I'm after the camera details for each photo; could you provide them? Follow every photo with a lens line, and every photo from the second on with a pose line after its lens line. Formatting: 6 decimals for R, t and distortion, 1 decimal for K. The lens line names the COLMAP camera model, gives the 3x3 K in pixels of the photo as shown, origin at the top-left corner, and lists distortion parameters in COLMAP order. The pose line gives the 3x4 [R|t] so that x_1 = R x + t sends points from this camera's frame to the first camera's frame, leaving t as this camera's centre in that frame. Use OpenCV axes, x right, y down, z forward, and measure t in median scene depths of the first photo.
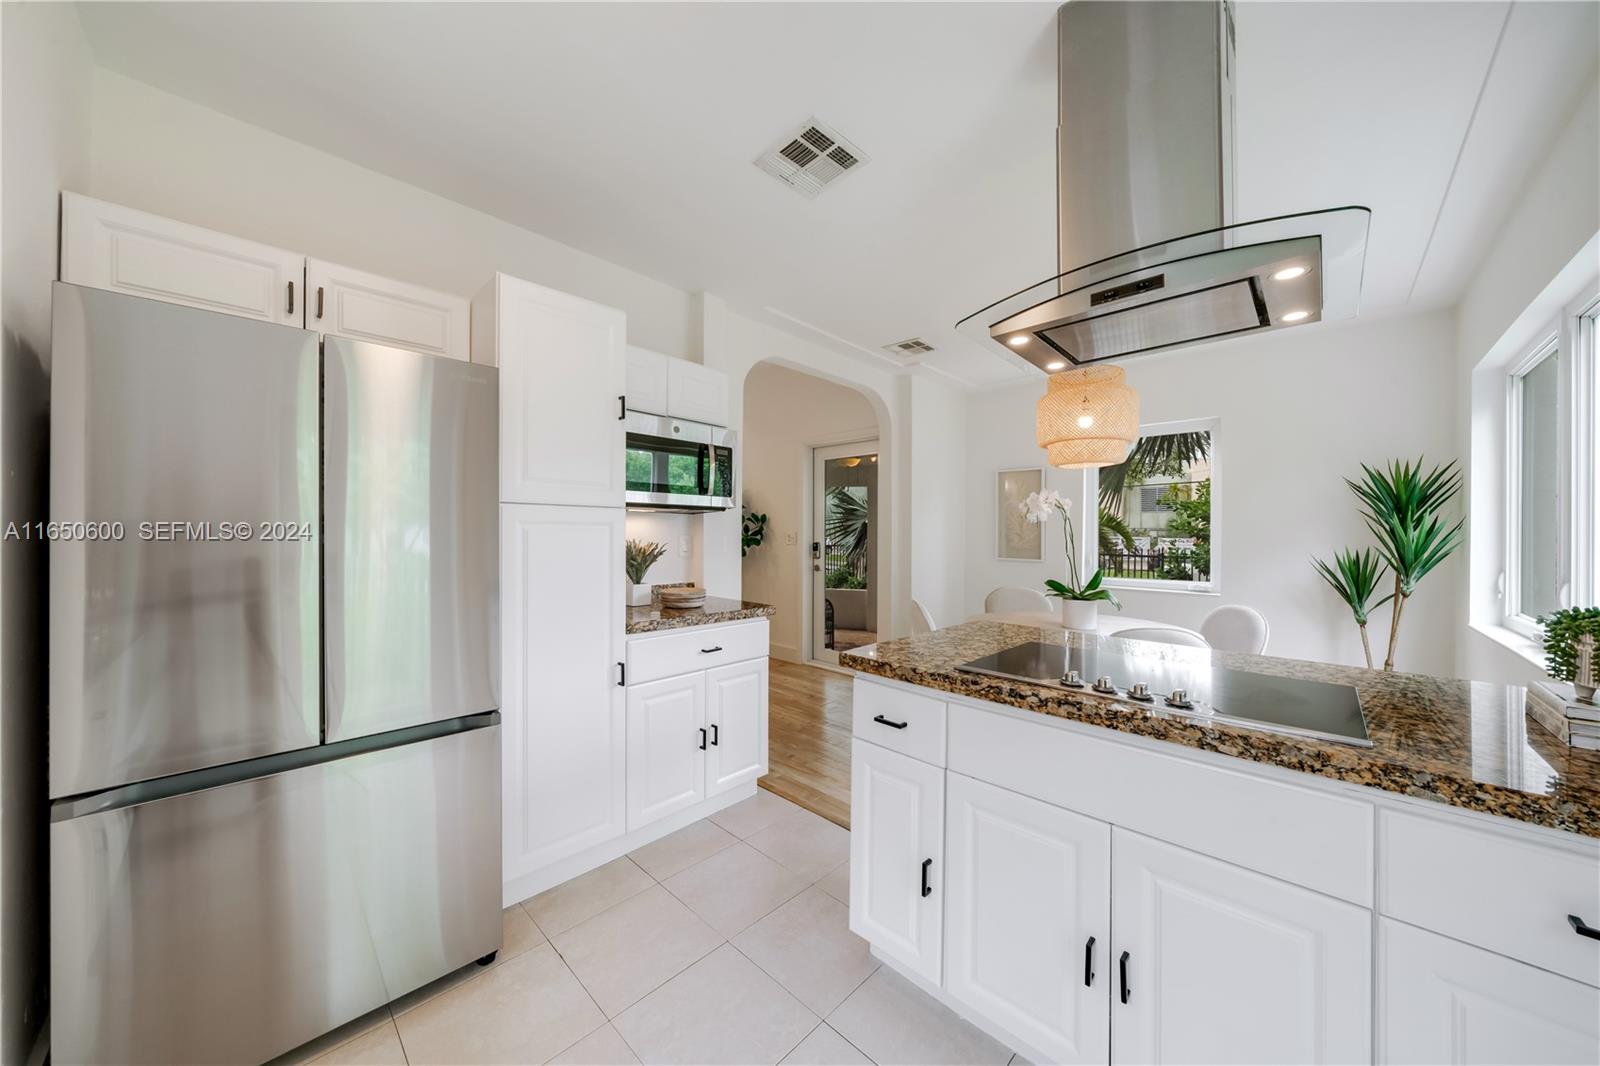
lens RADIAL K [[544.3, 0, 788.6], [0, 544.3, 535.9], [0, 0, 1]] dist [-0.007453, -0.000021]
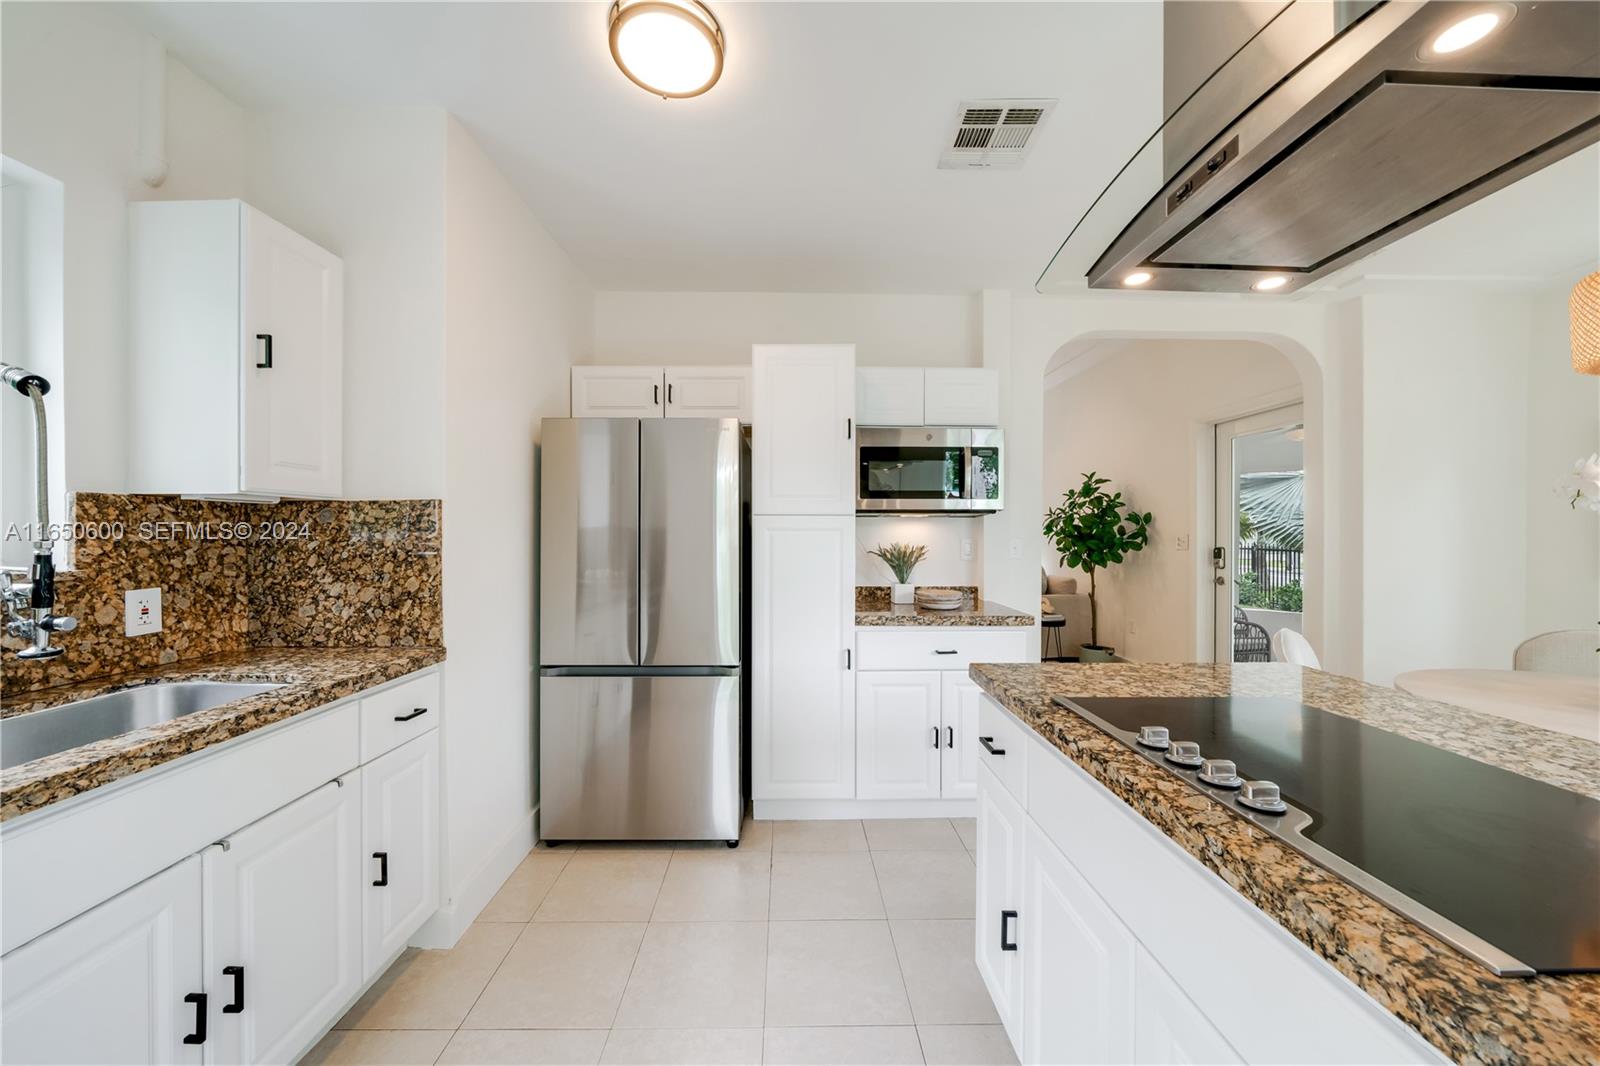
lens RADIAL K [[544.3, 0, 788.7], [0, 544.3, 537.9], [0, 0, 1]] dist [-0.007453, -0.000021]
pose [[0.708738, -0.003642, -0.705463, 0.465907], [0.002015, 0.999993, -0.003138, 0.000190], [0.705469, 0.000803, 0.708740, 0.098826]]
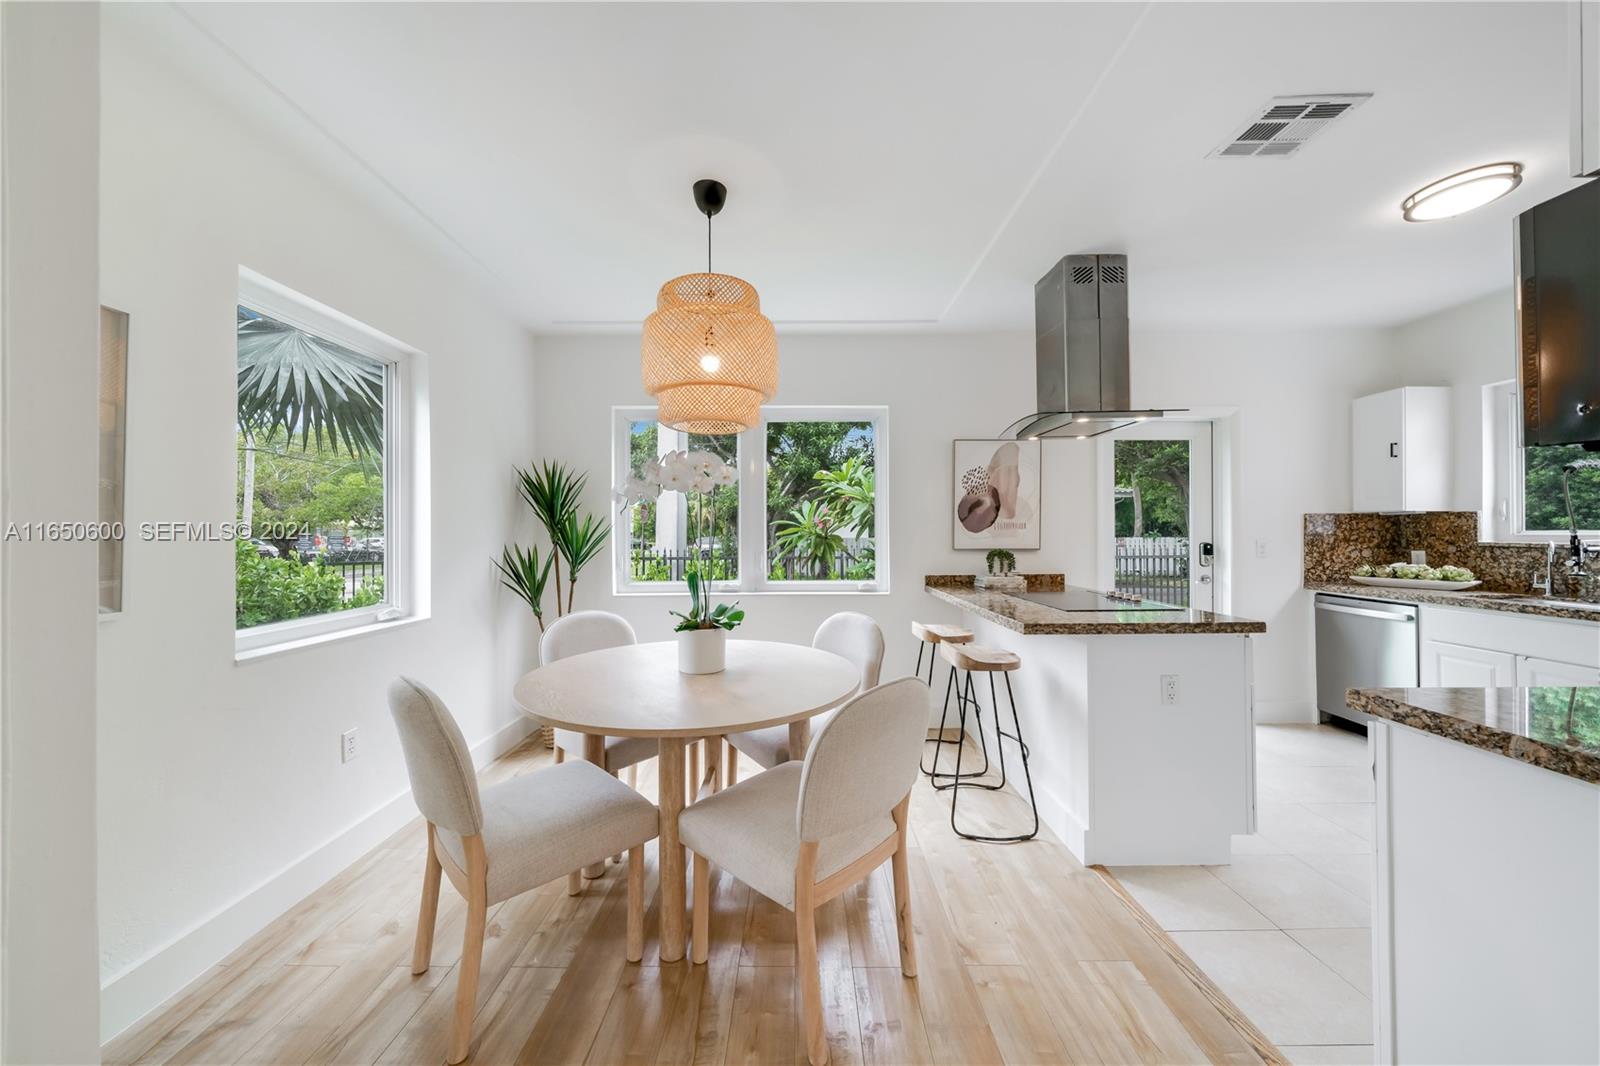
lens RADIAL K [[544.3, 0, 805.0], [0, 544.3, 530.6], [0, 0, 1]] dist [-0.007453, -0.000021]
pose [[-0.715603, -0.001192, 0.698506, -0.011033], [0.001551, 0.999993, 0.003295, -0.005504], [-0.698505, 0.003441, -0.715596, 2.330703]]
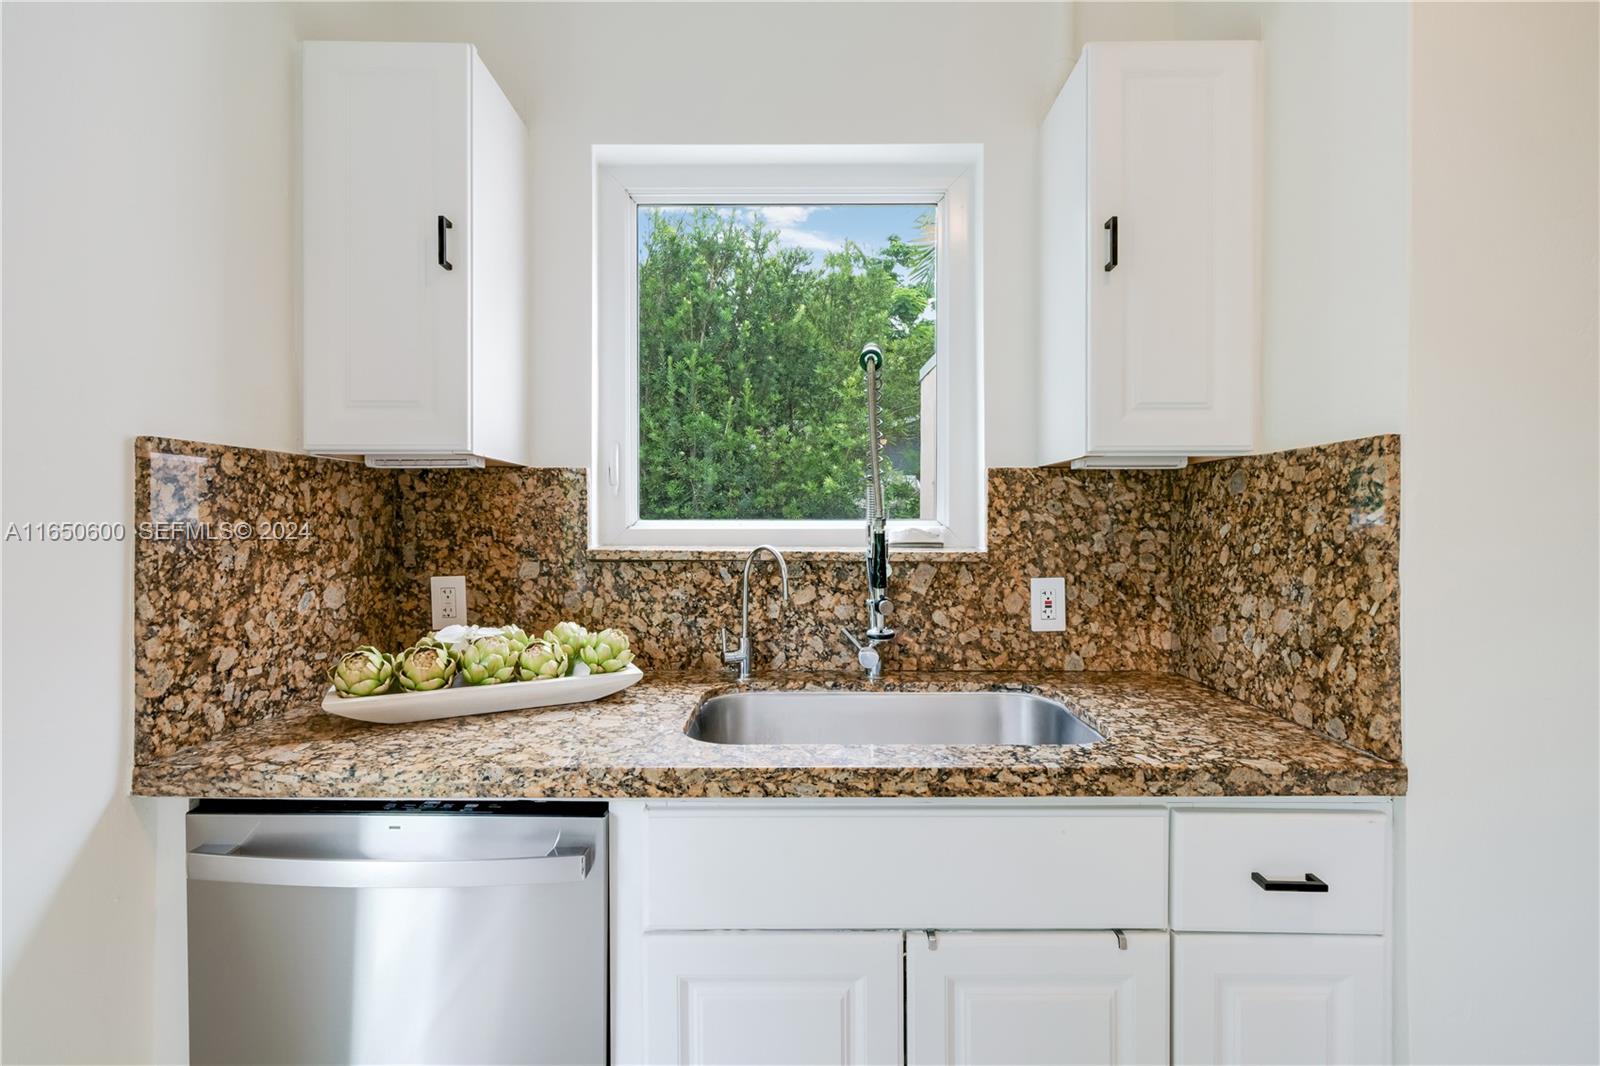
lens RADIAL K [[730.7, 0, 804.9], [0, 730.7, 522.0], [0, 0, 1]] dist [0.003162, 0.000283]
pose [[-0.697709, -0.001927, -0.716379, 0.108114], [-0.009545, 0.999933, 0.006607, -0.001862], [0.716318, 0.011448, -0.697680, 0.403902]]
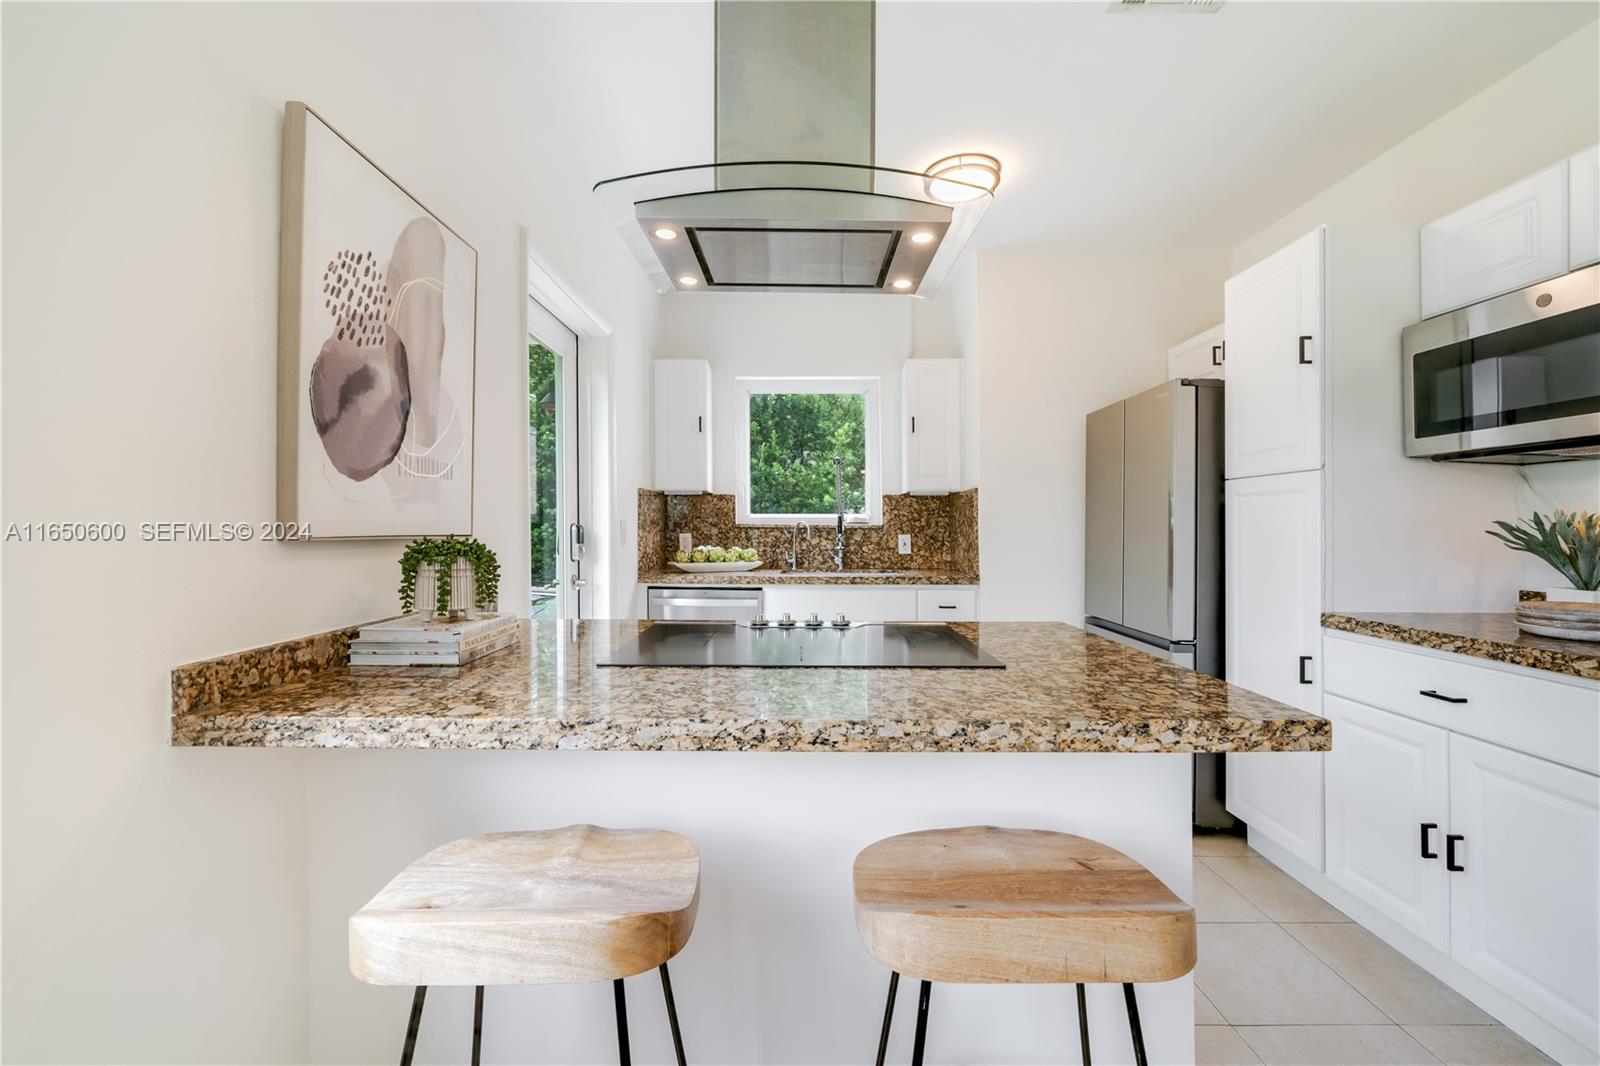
lens RADIAL K [[655.2, 0, 791.2], [0, 655.2, 524.2], [0, 0, 1]] dist [-0.000391, -0.000153]
pose [[-0.715259, -0.013282, -0.698734, 1.061255], [-0.012989, 0.999899, -0.005711, 0.052527], [0.698739, 0.004991, -0.715359, 1.295686]]
